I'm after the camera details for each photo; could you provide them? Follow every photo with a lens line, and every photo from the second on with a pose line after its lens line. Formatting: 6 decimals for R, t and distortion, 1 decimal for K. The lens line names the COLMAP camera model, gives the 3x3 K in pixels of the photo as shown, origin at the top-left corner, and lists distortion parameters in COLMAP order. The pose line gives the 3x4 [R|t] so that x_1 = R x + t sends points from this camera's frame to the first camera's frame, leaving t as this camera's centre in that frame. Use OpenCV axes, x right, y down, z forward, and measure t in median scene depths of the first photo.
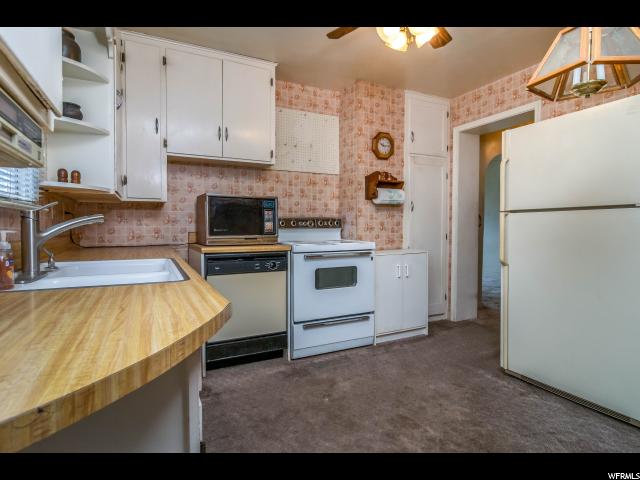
lens RADIAL K [[353.8, 0, 321.6], [0, 353.8, 238.7], [0, 0, 1]] dist [-0.001608, -0.000953]
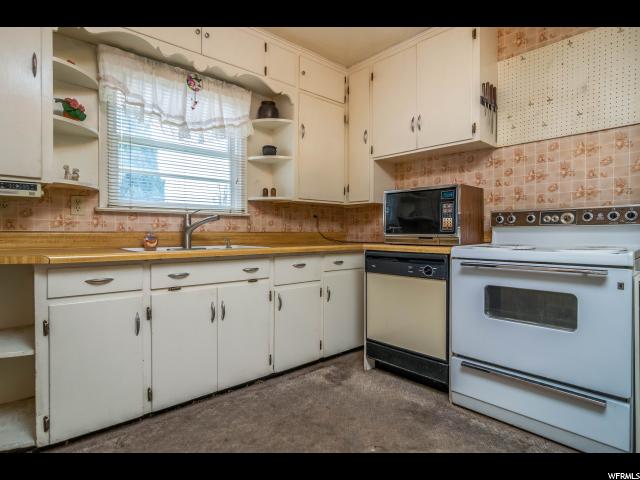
lens RADIAL K [[344.5, 0, 315.8], [0, 344.5, 238.0], [0, 0, 1]] dist [0.000015, -0.000340]
pose [[0.260384, 0.016004, -0.965372, 0.533691], [-0.036510, 0.999311, 0.006719, 0.004358], [0.964815, 0.033496, 0.260789, 0.532097]]
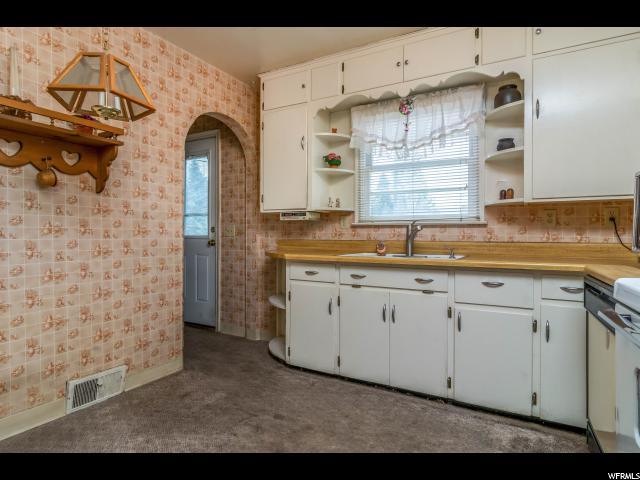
lens RADIAL K [[353.8, 0, 321.6], [0, 353.8, 238.7], [0, 0, 1]] dist [-0.001608, -0.000953]
pose [[-0.818547, 0.001248, -0.574438, 0.385442], [-0.024746, 0.998993, 0.037432, -0.030013], [0.573906, 0.044855, -0.817692, 1.104294]]
